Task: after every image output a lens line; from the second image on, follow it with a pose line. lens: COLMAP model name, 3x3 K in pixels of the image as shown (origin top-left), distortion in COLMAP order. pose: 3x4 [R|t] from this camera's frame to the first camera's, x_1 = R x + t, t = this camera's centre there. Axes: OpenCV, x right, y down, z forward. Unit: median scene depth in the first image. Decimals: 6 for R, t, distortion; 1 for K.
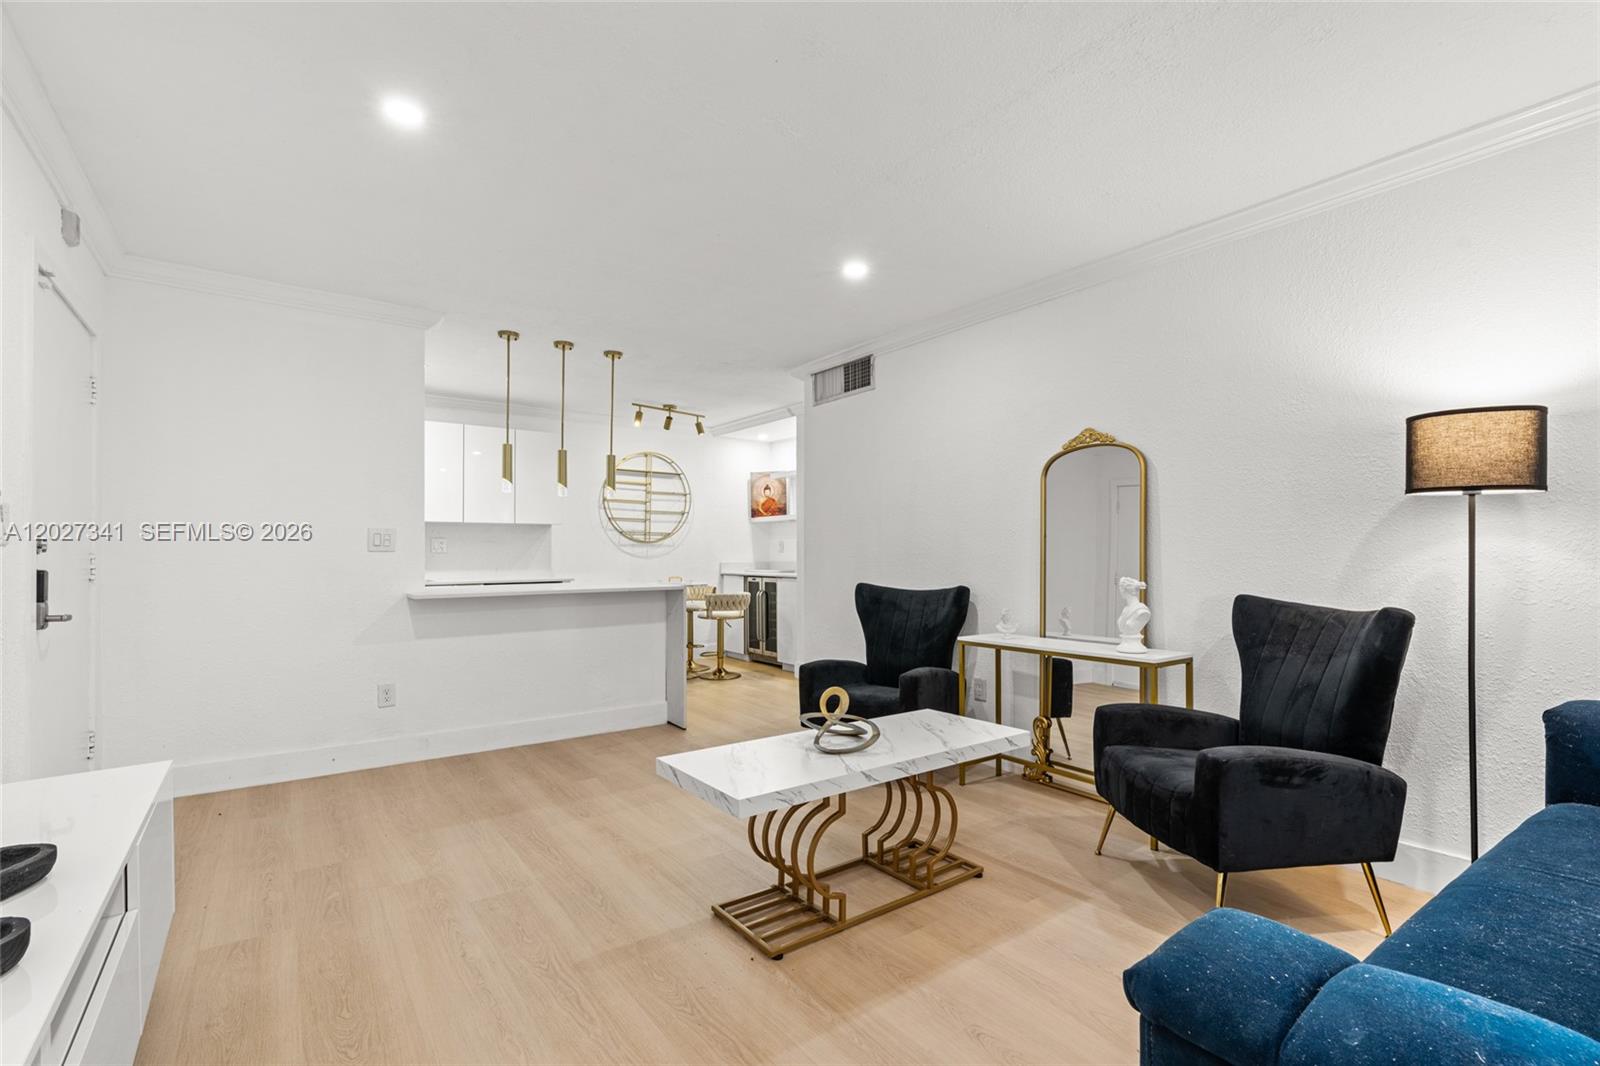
lens RADIAL K [[725.4, 0, 791.6], [0, 725.4, 535.0], [0, 0, 1]] dist [-0.005851, 0.001661]
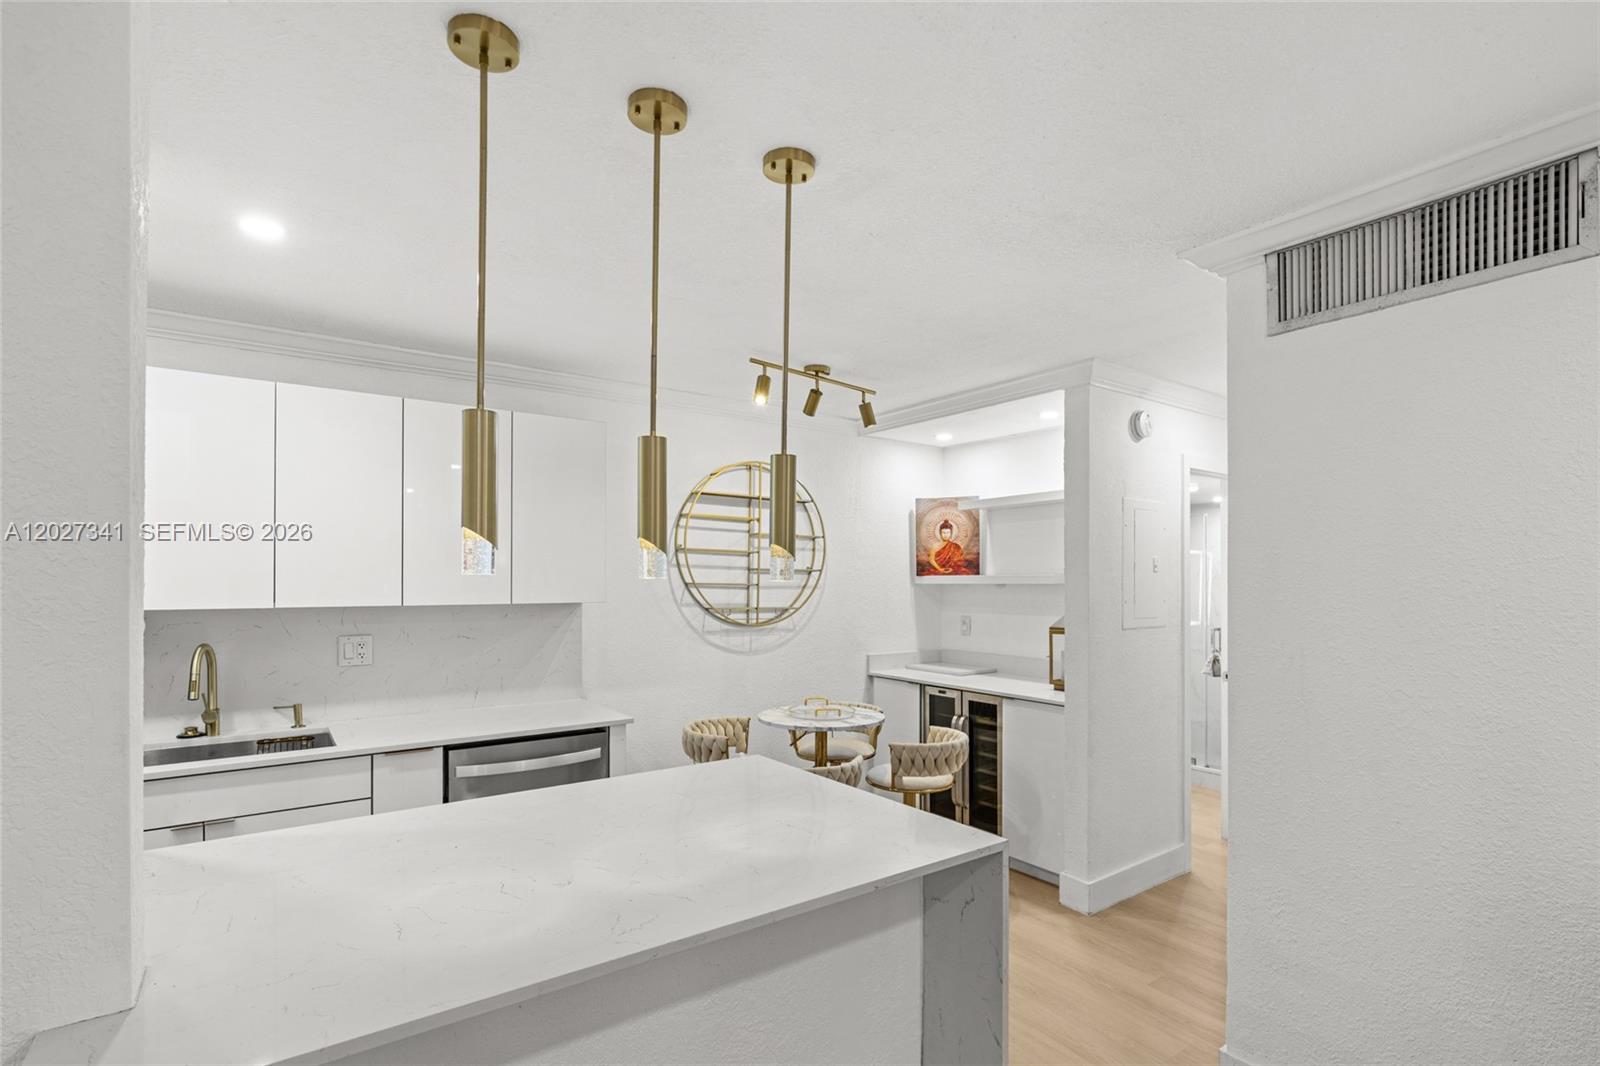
lens RADIAL K [[779.6, 0, 813.1], [0, 779.6, 577.1], [0, 0, 1]] dist [0.002521, 0.000697]
pose [[0.999987, 0.004158, 0.002861, -0.153725], [-0.004214, 0.999796, 0.019735, -0.038666], [-0.002778, -0.019747, 0.999801, 0.407010]]
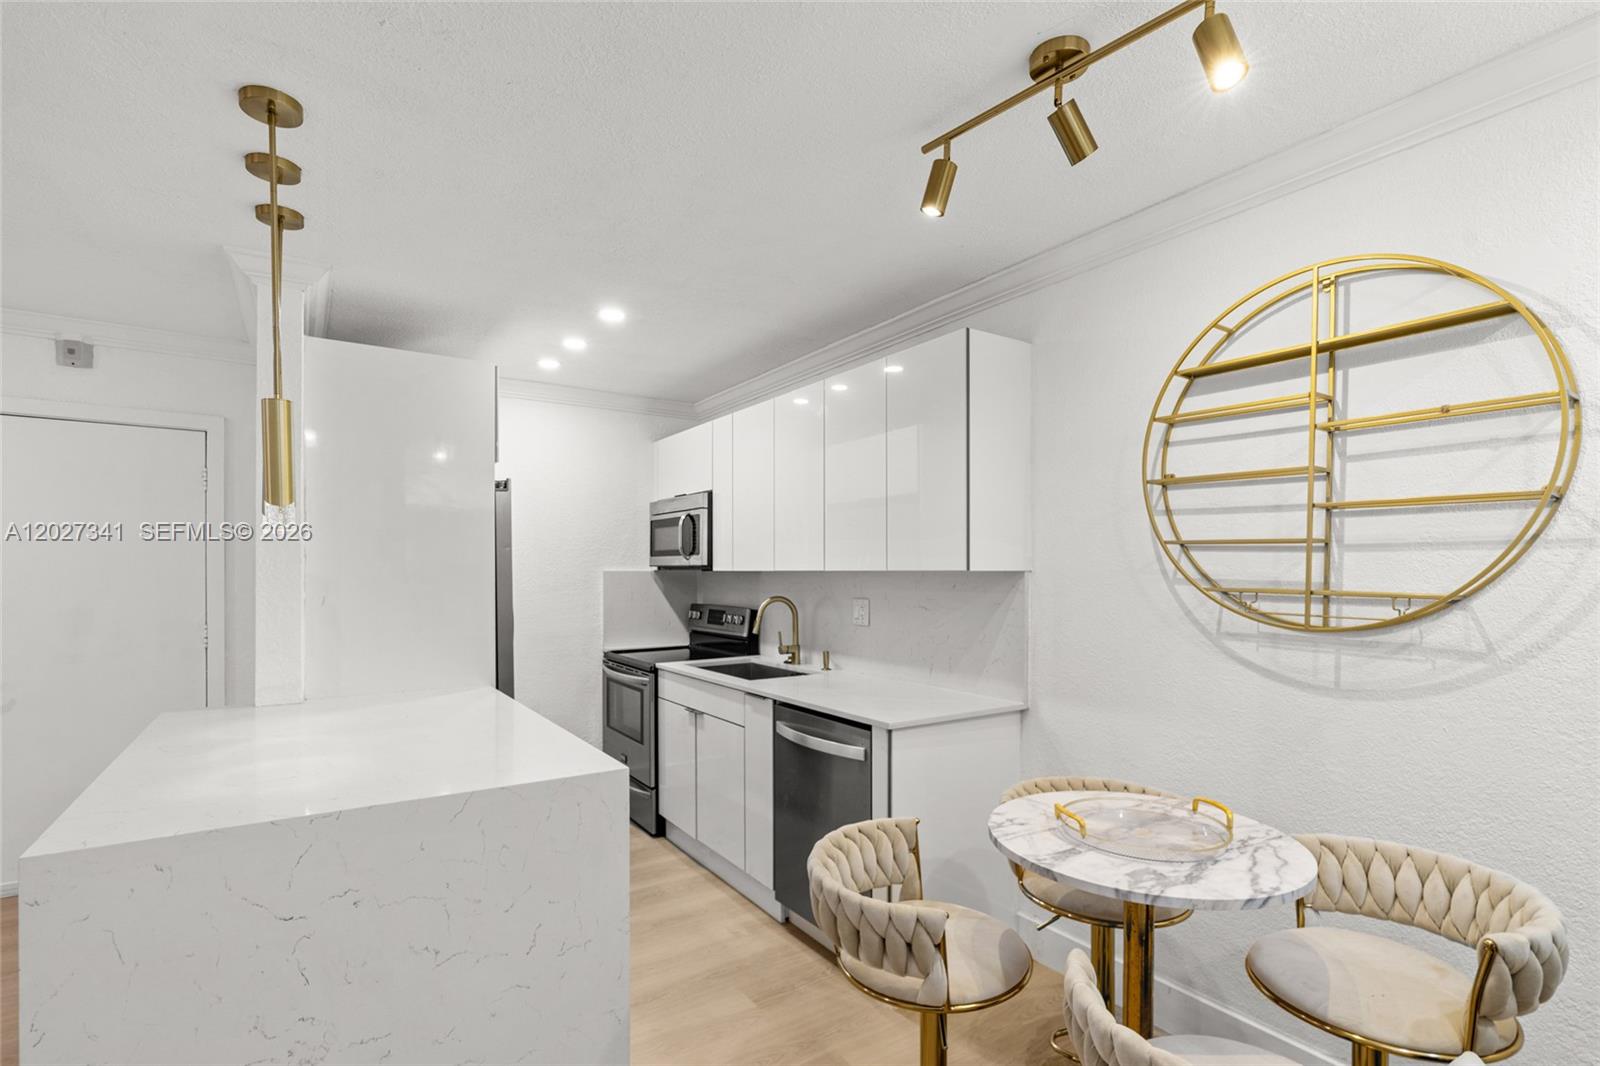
lens RADIAL K [[779.6, 0, 805.9], [0, 779.6, 578.2], [0, 0, 1]] dist [0.002521, 0.000697]
pose [[-0.052503, 0.008963, -0.998581, 0.078051], [0.018827, 0.999791, 0.007984, -0.013686], [0.998443, -0.018381, -0.052661, 0.833603]]
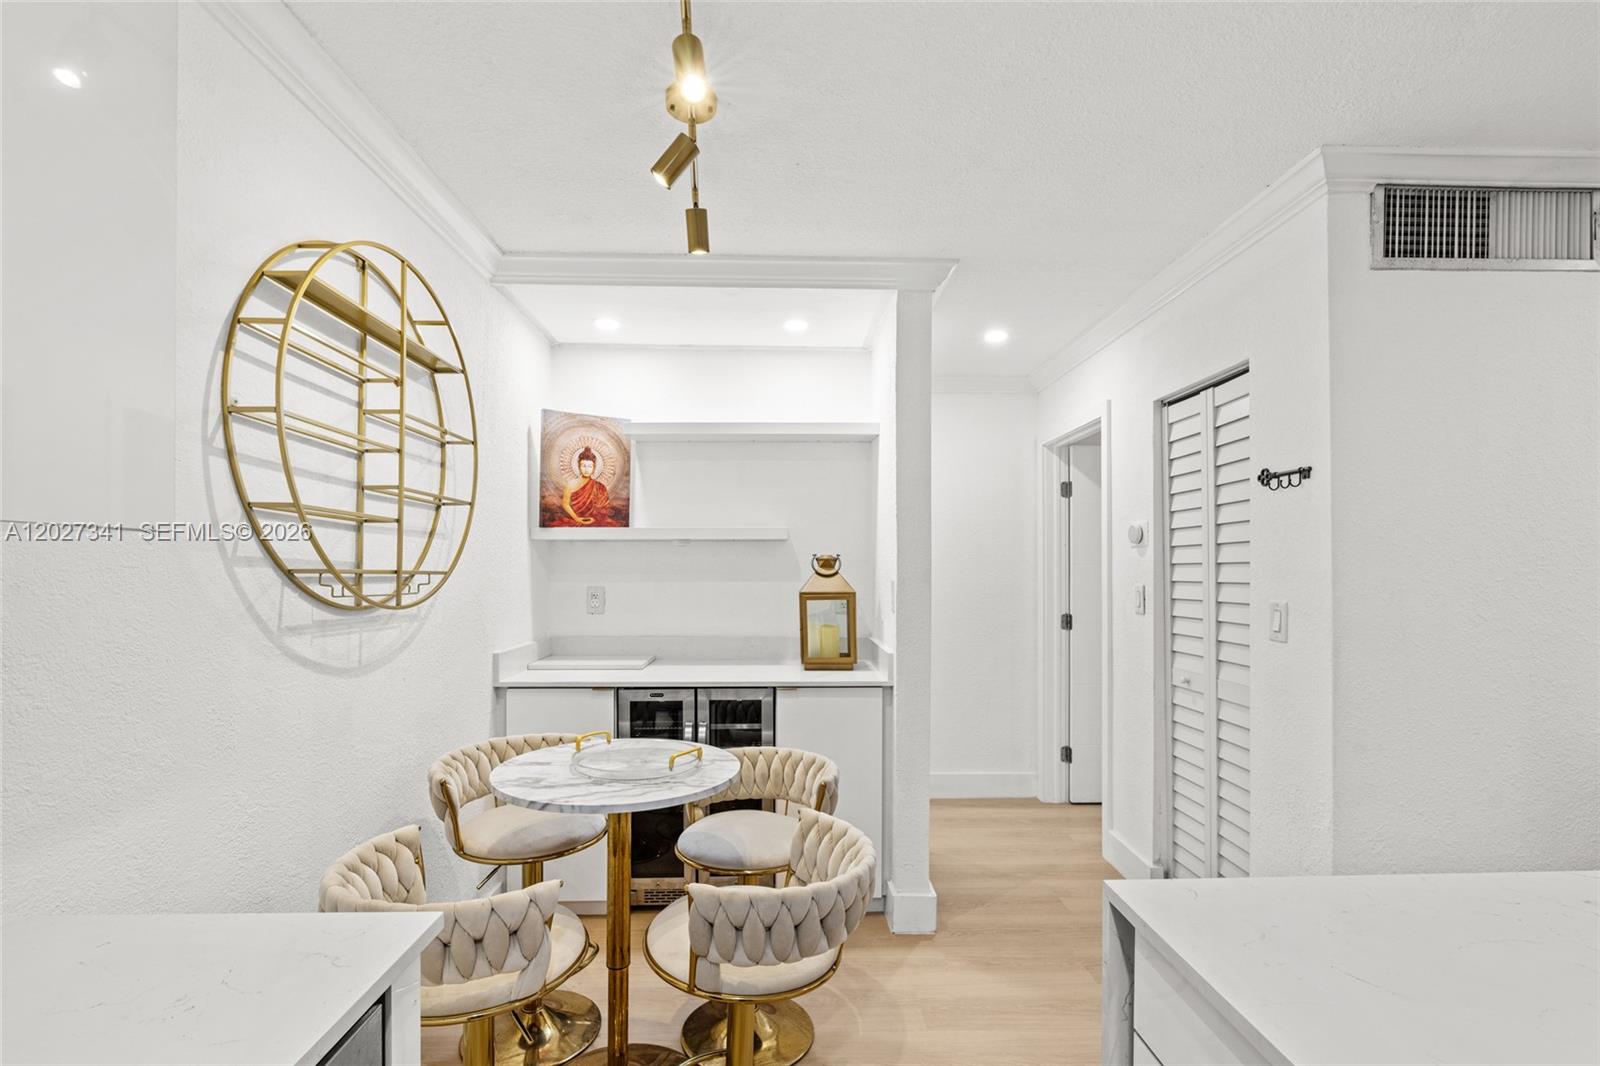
lens RADIAL K [[725.4, 0, 815.6], [0, 725.4, 566.1], [0, 0, 1]] dist [-0.005851, 0.001661]
pose [[0.554161, 0.005825, 0.832389, -0.322252], [-0.023161, 0.999696, 0.008424, -0.011039], [-0.832087, -0.023947, 0.554128, 0.728800]]
